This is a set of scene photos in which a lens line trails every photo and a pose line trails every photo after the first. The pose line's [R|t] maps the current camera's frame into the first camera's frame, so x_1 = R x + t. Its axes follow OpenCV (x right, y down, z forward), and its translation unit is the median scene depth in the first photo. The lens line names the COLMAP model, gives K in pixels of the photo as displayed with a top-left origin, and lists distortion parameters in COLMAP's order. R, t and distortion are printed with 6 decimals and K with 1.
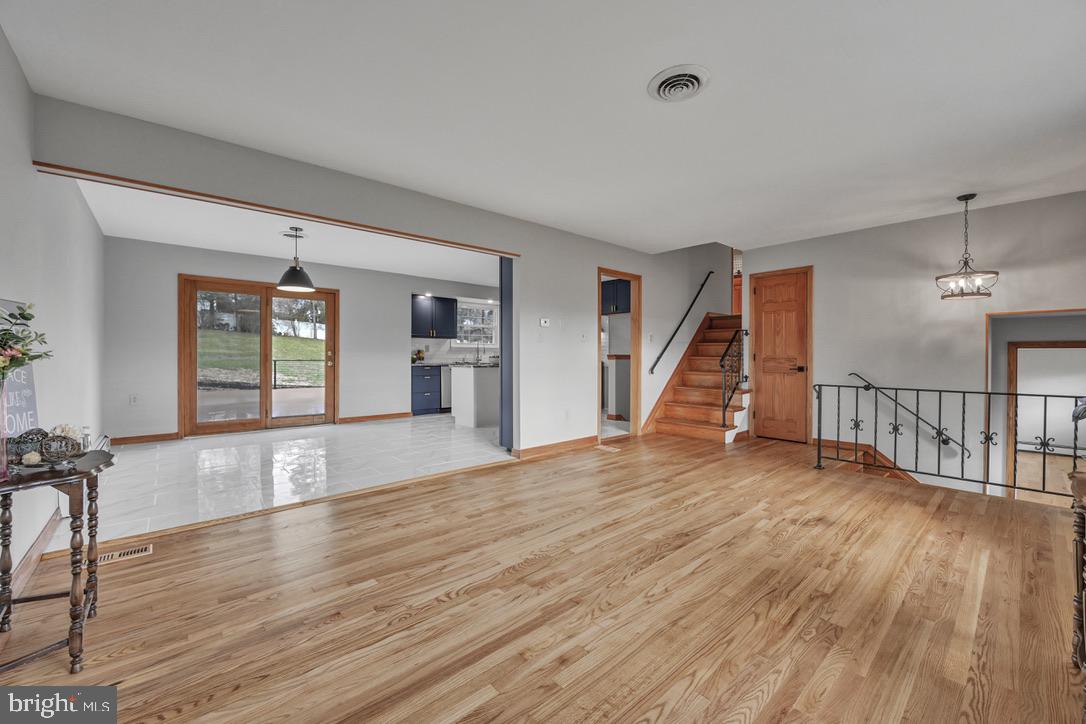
lens RADIAL K [[440.5, 0, 535.9], [0, 440.5, 363.5], [0, 0, 1]] dist [0.002370, 0.002293]
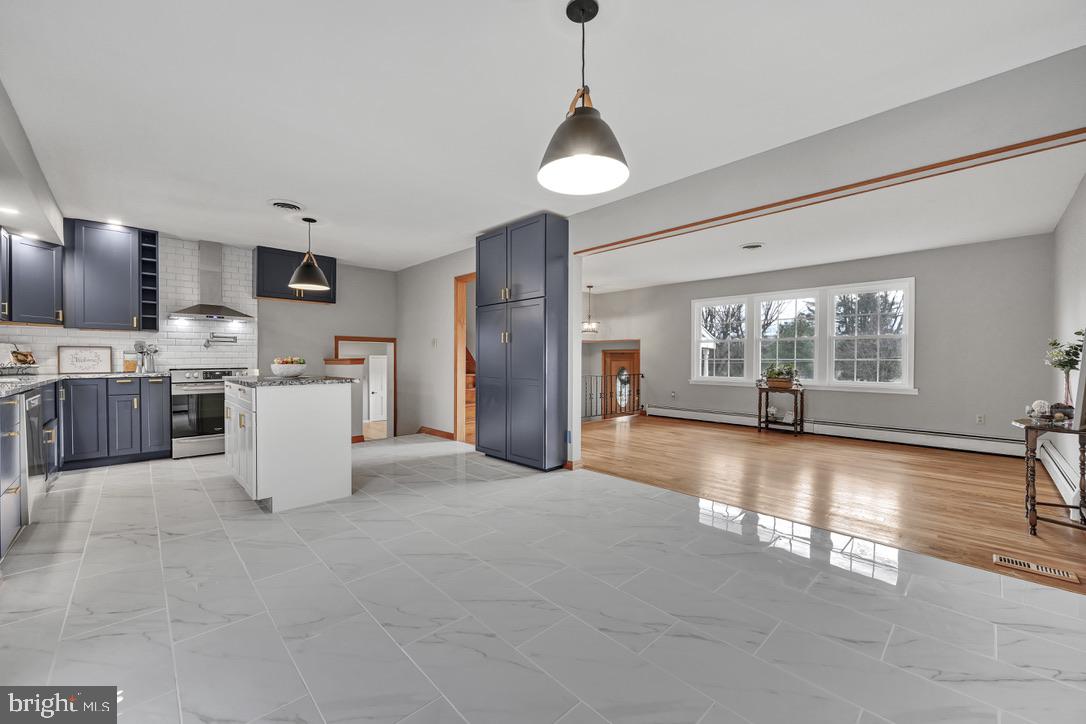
lens RADIAL K [[440.5, 0, 554.1], [0, 440.5, 364.1], [0, 0, 1]] dist [0.002370, 0.002293]
pose [[-0.040839, -0.005976, 0.999148, -0.654992], [0.017496, 0.999825, 0.006695, -0.007962], [-0.999013, 0.017755, -0.040727, 0.722501]]
